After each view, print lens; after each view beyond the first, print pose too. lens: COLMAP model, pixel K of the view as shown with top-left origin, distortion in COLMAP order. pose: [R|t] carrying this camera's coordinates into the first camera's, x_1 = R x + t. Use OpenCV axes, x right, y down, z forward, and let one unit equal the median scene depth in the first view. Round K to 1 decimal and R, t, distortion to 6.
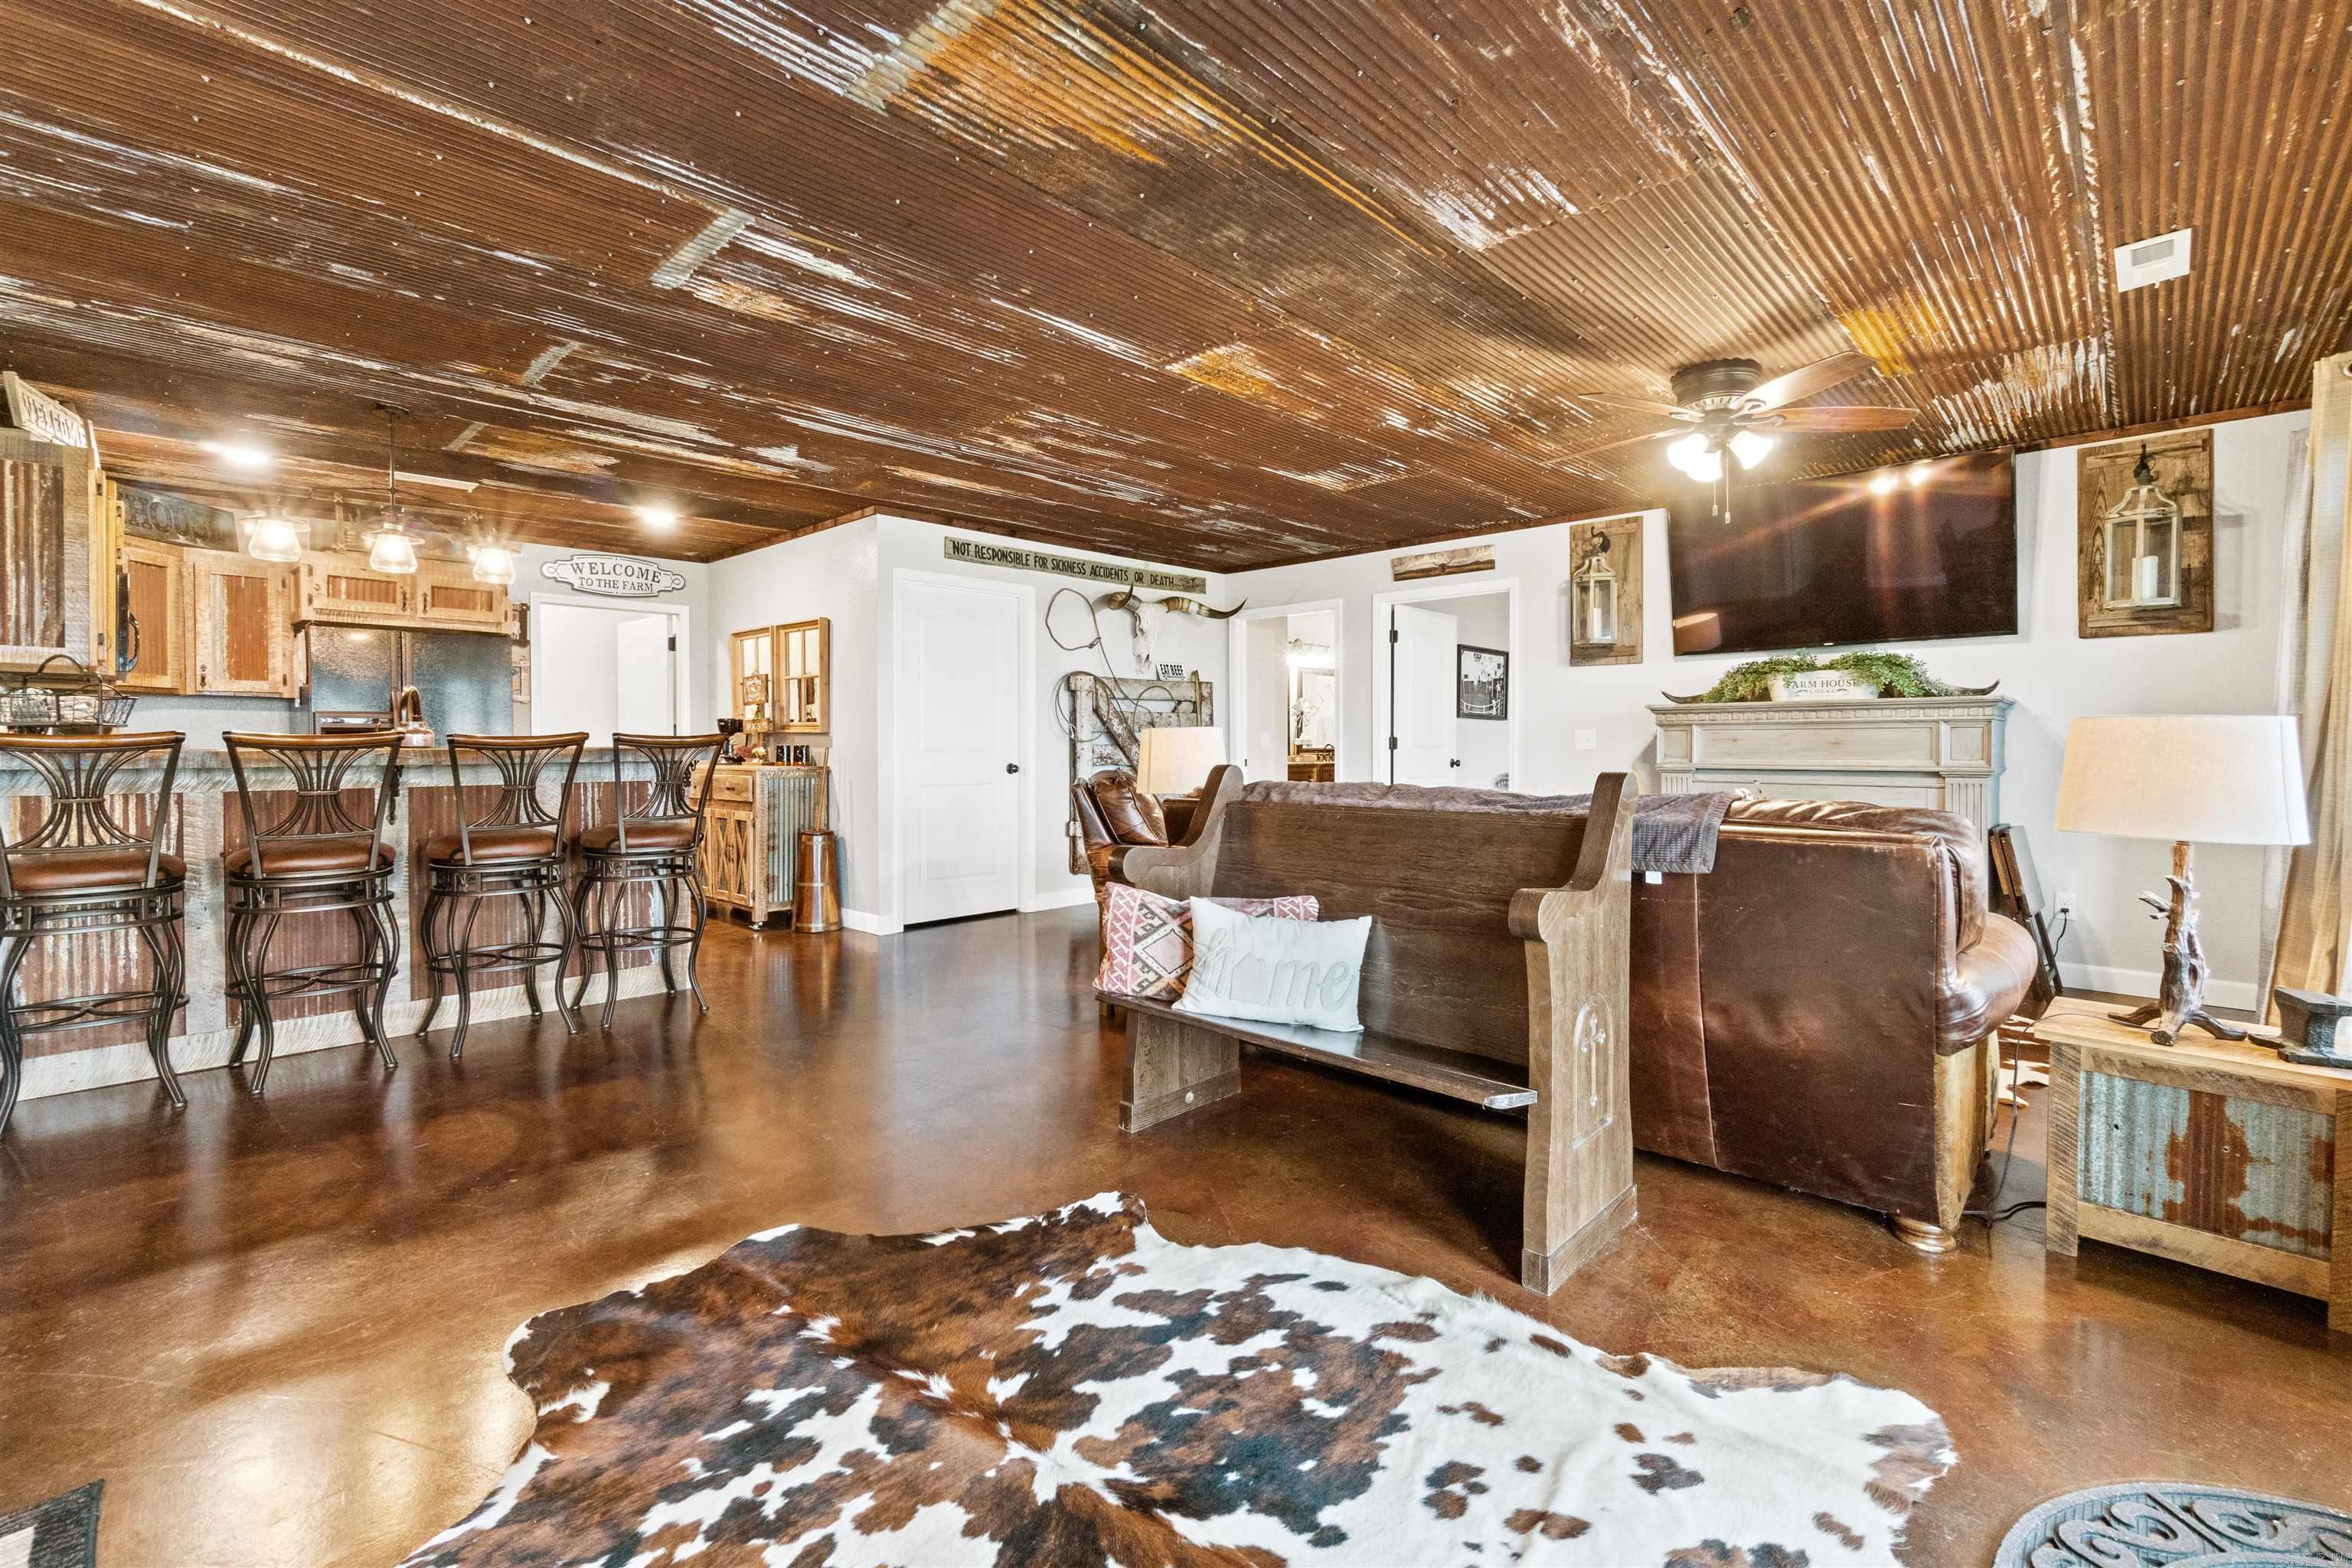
lens RADIAL K [[1037.7, 0, 1171.2], [0, 1037.7, 738.0], [0, 0, 1]] dist [-0.000601, -0.000100]
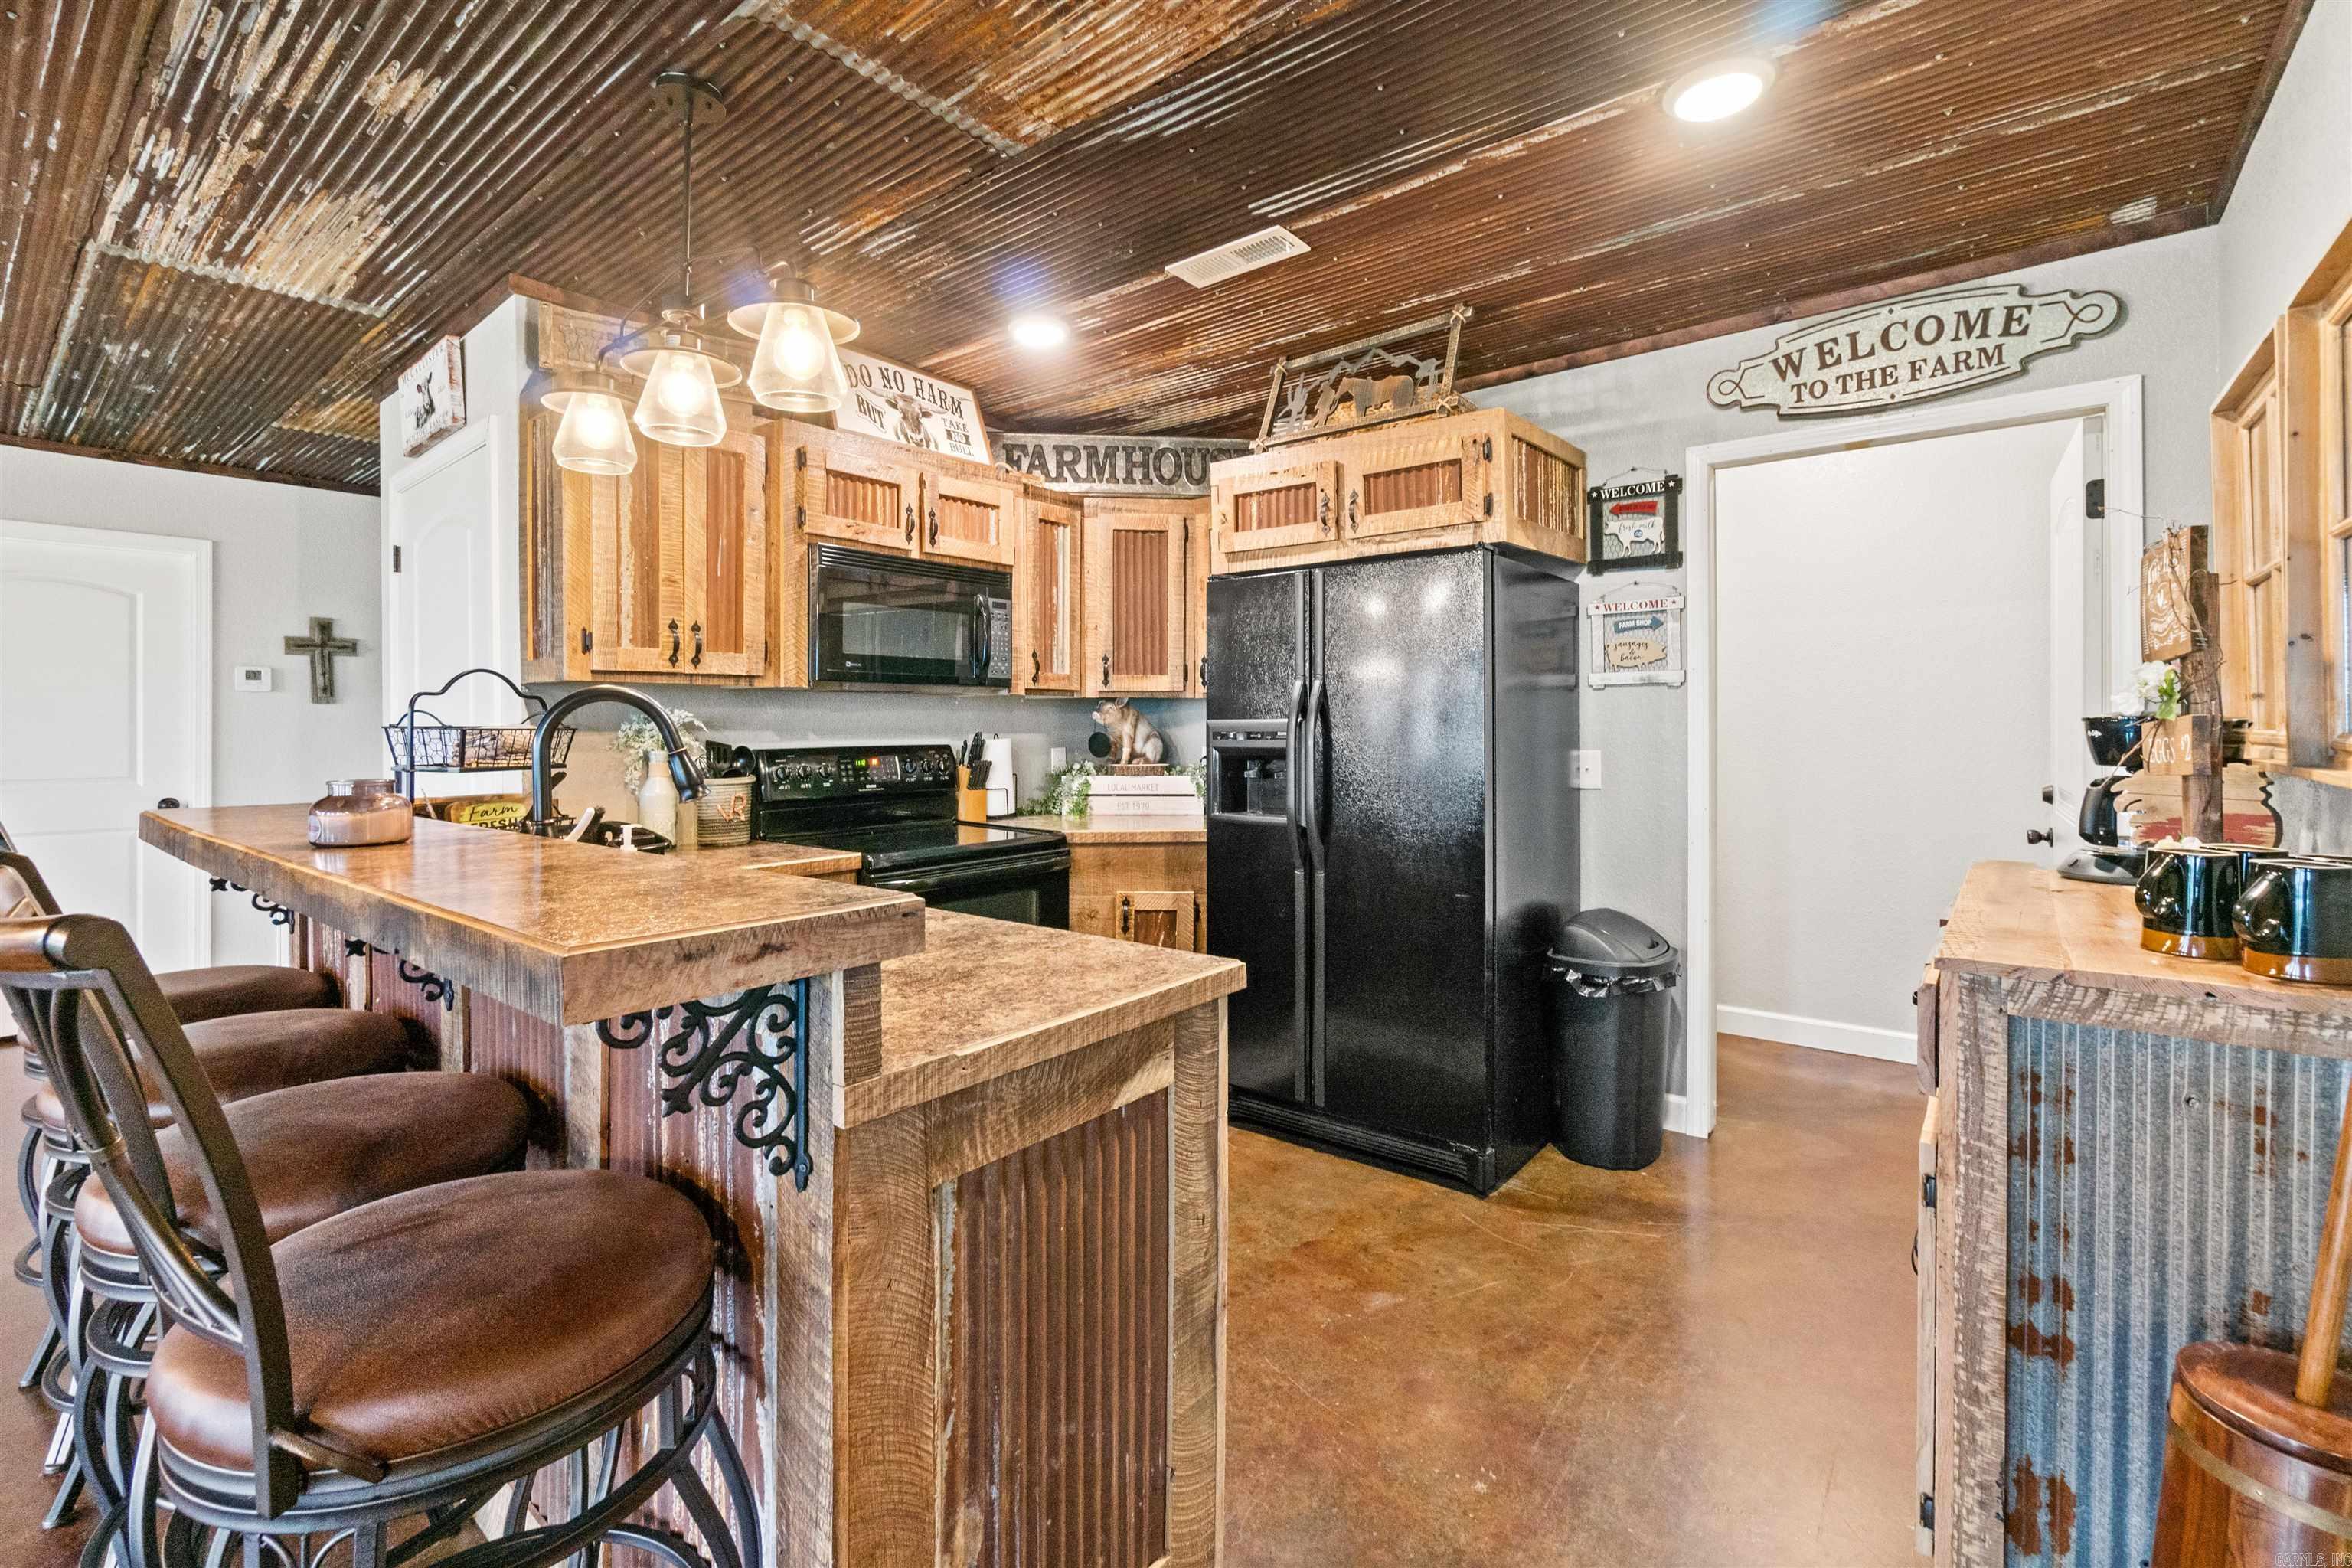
lens RADIAL K [[1037.7, 0, 1171.2], [0, 1037.7, 738.0], [0, 0, 1]] dist [-0.000601, -0.000100]
pose [[0.066710, 0.012115, -0.997699, -0.165977], [0.008261, 0.999885, 0.012694, -0.018206], [0.997738, -0.009089, 0.066602, 0.737073]]
